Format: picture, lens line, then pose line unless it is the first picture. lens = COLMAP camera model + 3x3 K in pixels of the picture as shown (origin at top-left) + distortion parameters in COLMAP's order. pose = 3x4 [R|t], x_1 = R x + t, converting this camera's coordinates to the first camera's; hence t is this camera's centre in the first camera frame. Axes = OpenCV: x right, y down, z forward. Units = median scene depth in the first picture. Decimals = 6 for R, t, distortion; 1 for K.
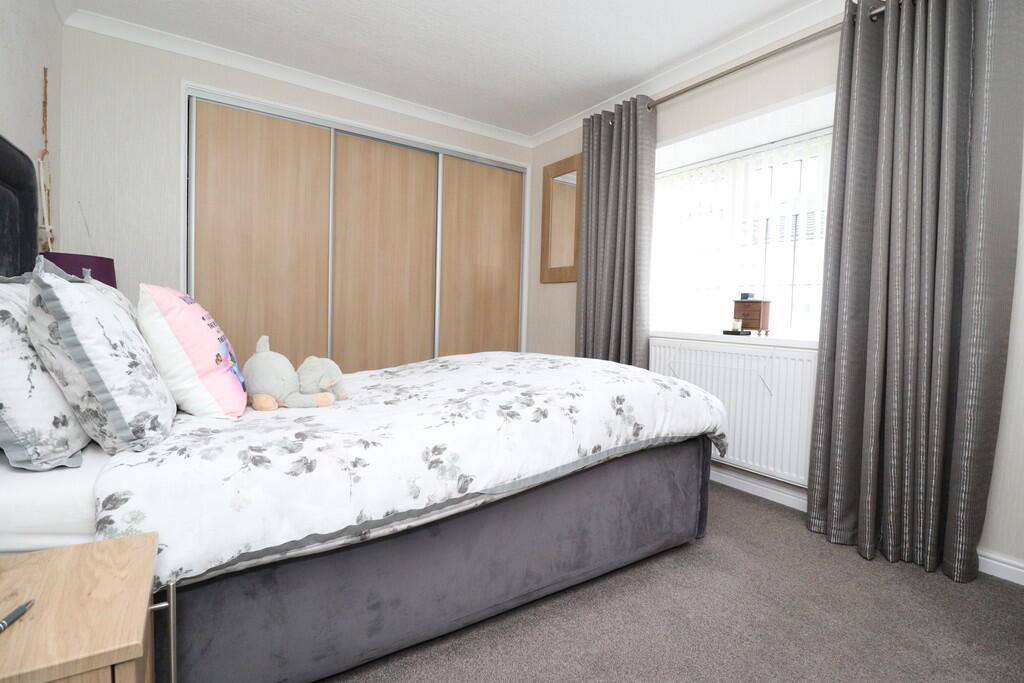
lens RADIAL K [[475.2, 0, 510.7], [0, 475.2, 338.6], [0, 0, 1]] dist [-0.014177, -0.002599]
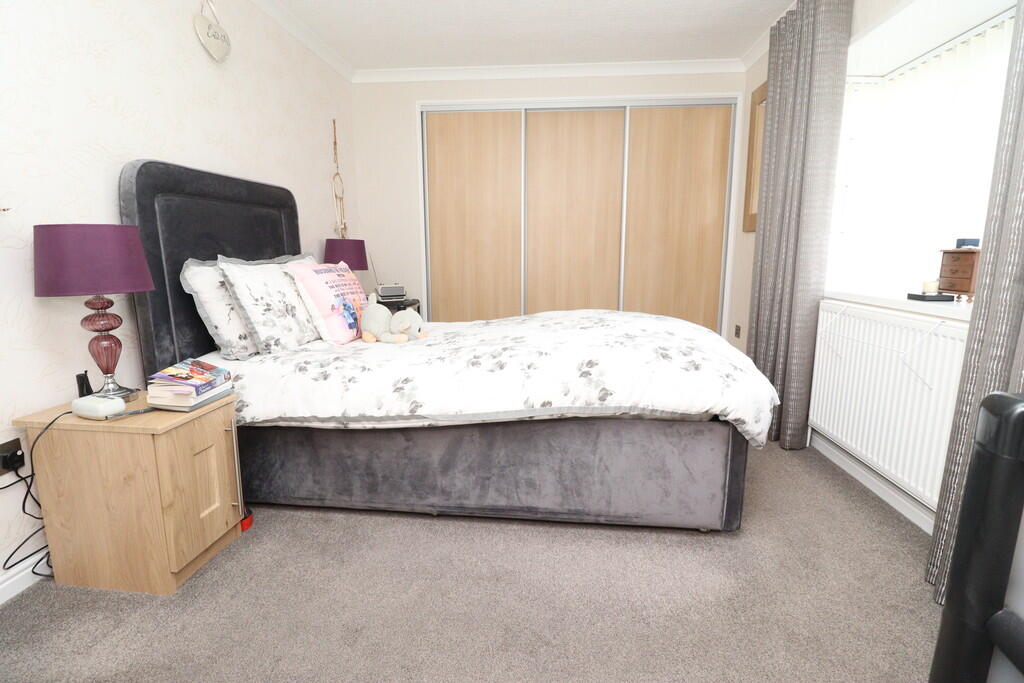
lens RADIAL K [[475.2, 0, 515.2], [0, 475.2, 339.2], [0, 0, 1]] dist [-0.014177, -0.002599]
pose [[0.770883, 0.082433, -0.631620, 0.825009], [-0.013488, 0.993481, 0.113198, -0.039330], [0.636834, -0.078743, 0.766969, 0.132074]]
